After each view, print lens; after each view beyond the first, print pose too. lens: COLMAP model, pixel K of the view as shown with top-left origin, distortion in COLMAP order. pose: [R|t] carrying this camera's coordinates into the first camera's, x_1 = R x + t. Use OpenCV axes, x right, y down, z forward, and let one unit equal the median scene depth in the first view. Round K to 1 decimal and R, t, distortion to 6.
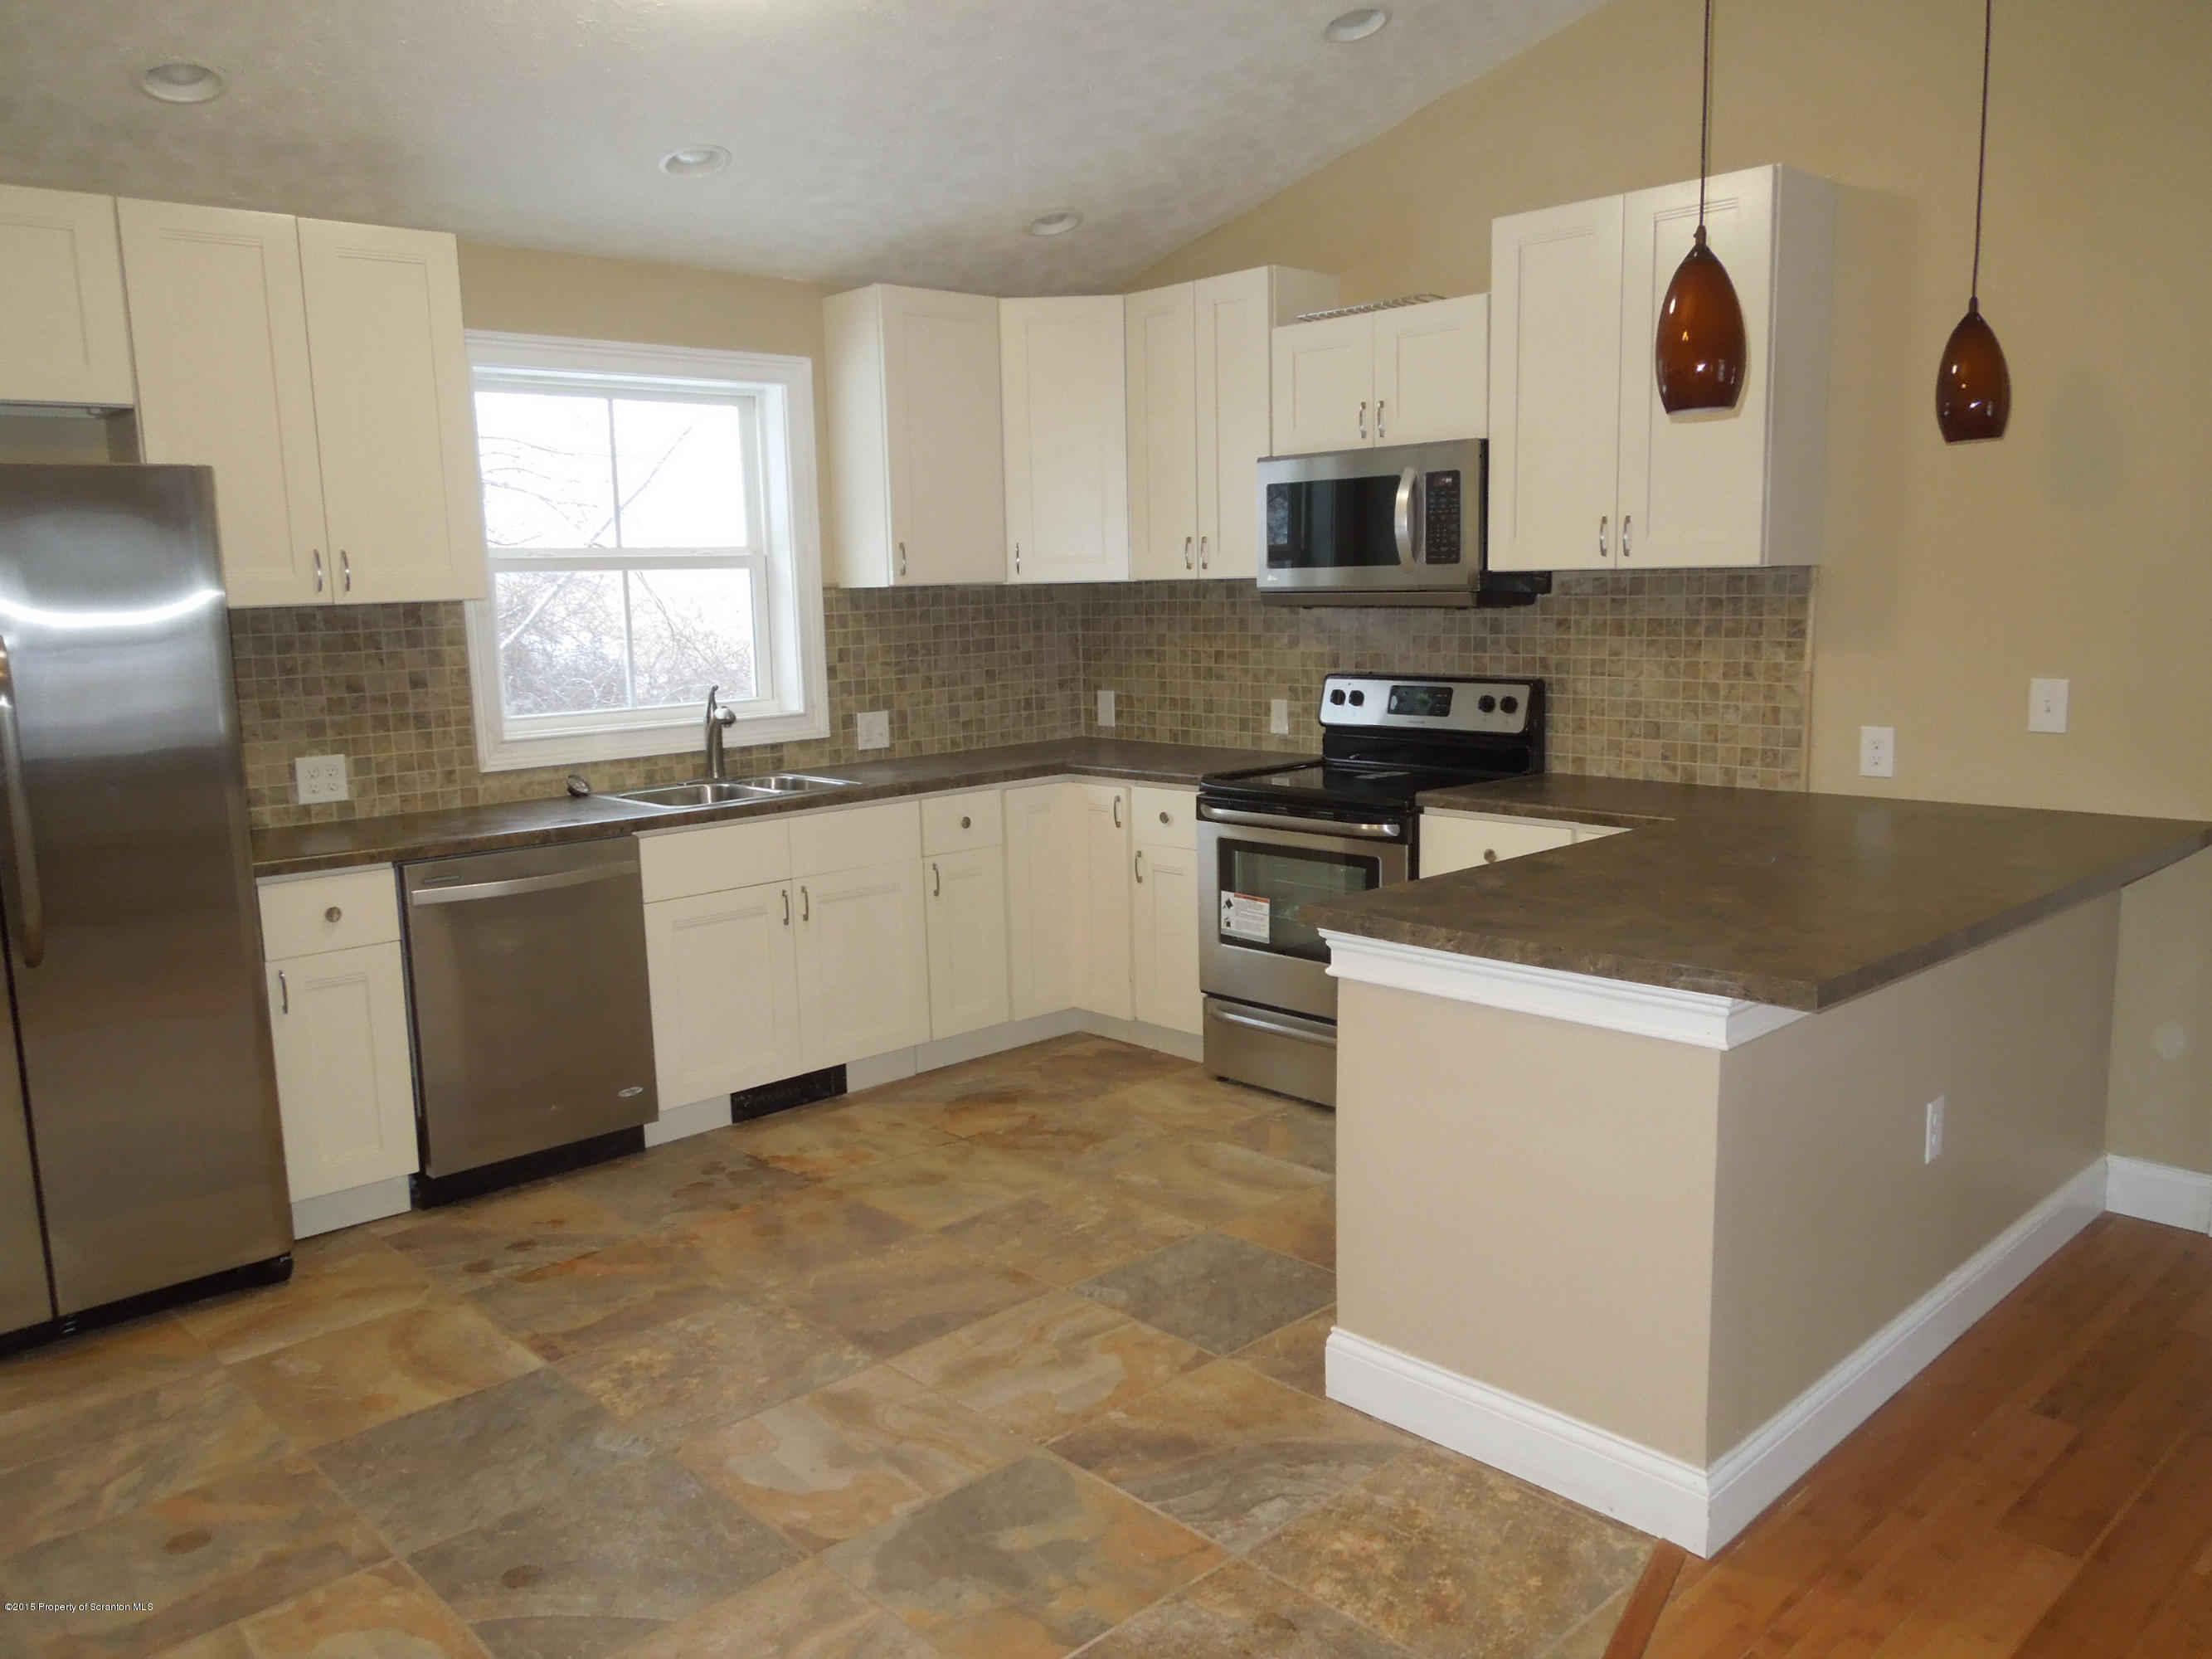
lens RADIAL K [[1679.5, 0, 1115.3], [0, 1679.5, 830.8], [0, 0, 1]] dist [-0.004094, -0.000573]
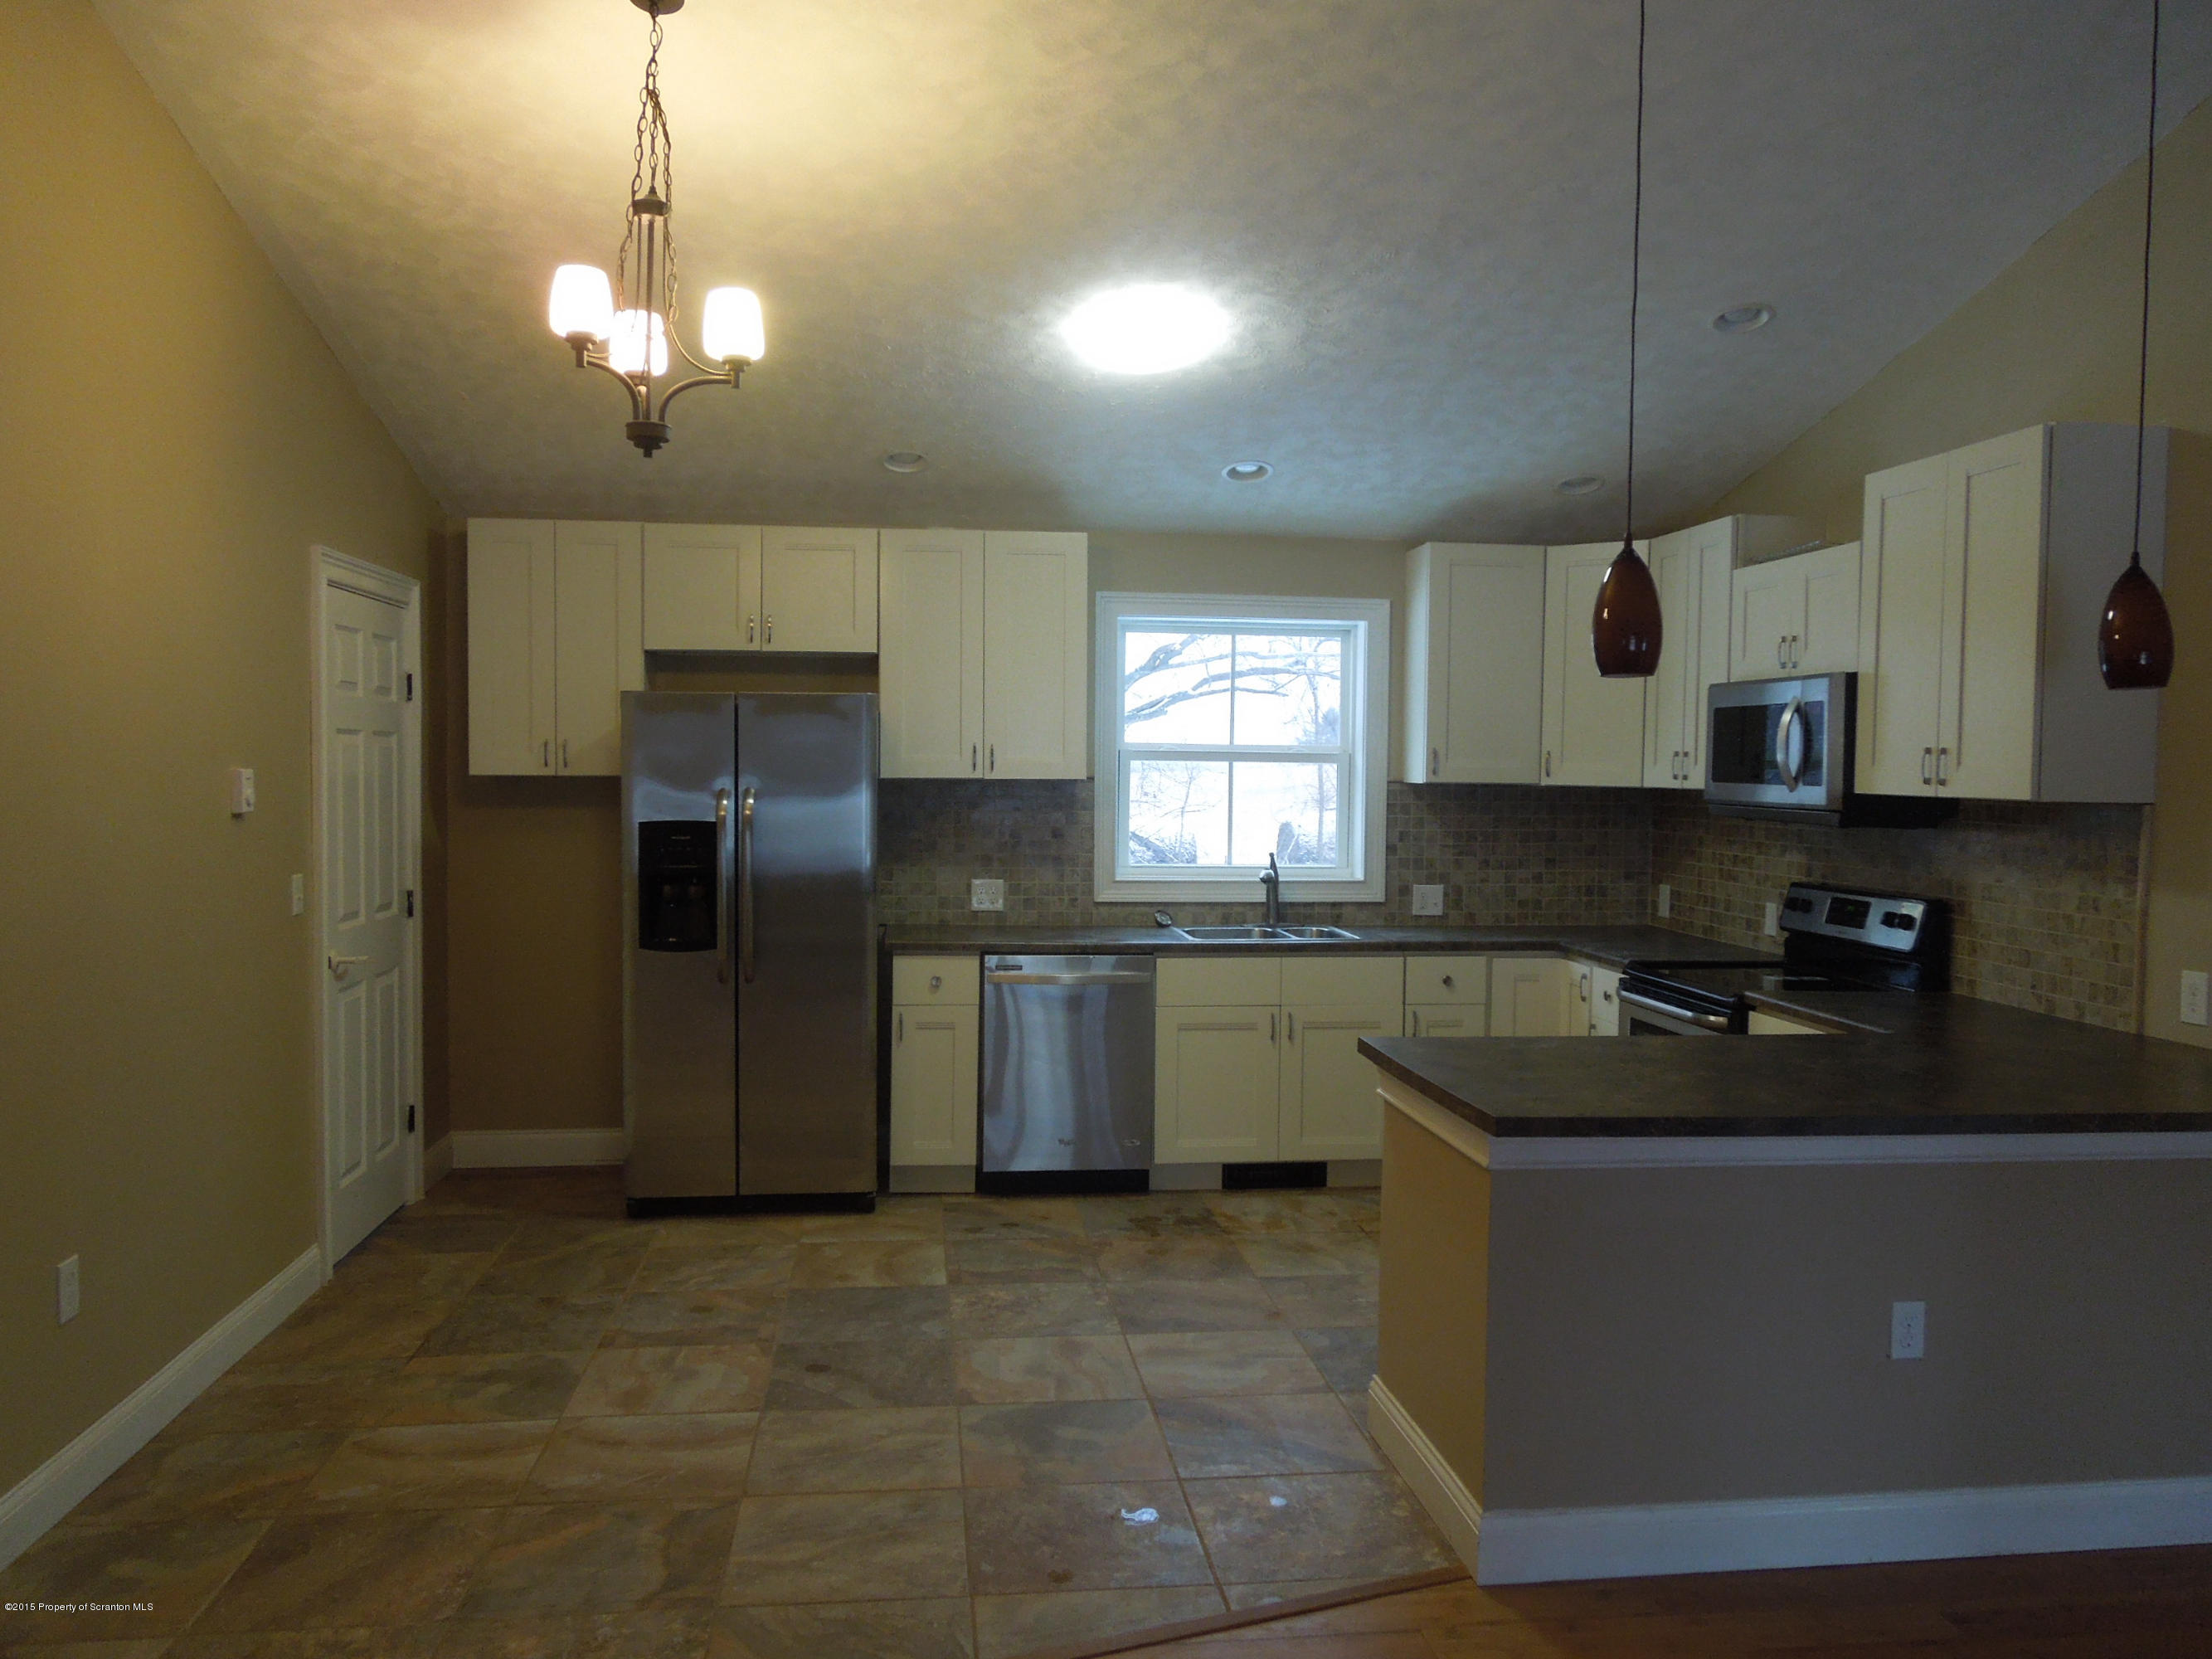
lens RADIAL K [[1679.5, 0, 1115.3], [0, 1679.5, 830.8], [0, 0, 1]] dist [-0.004094, -0.000573]
pose [[0.806270, 0.060565, -0.588439, 0.464081], [-0.122592, 0.990257, -0.066051, -0.002733], [0.578706, 0.125393, 0.805839, -0.127036]]
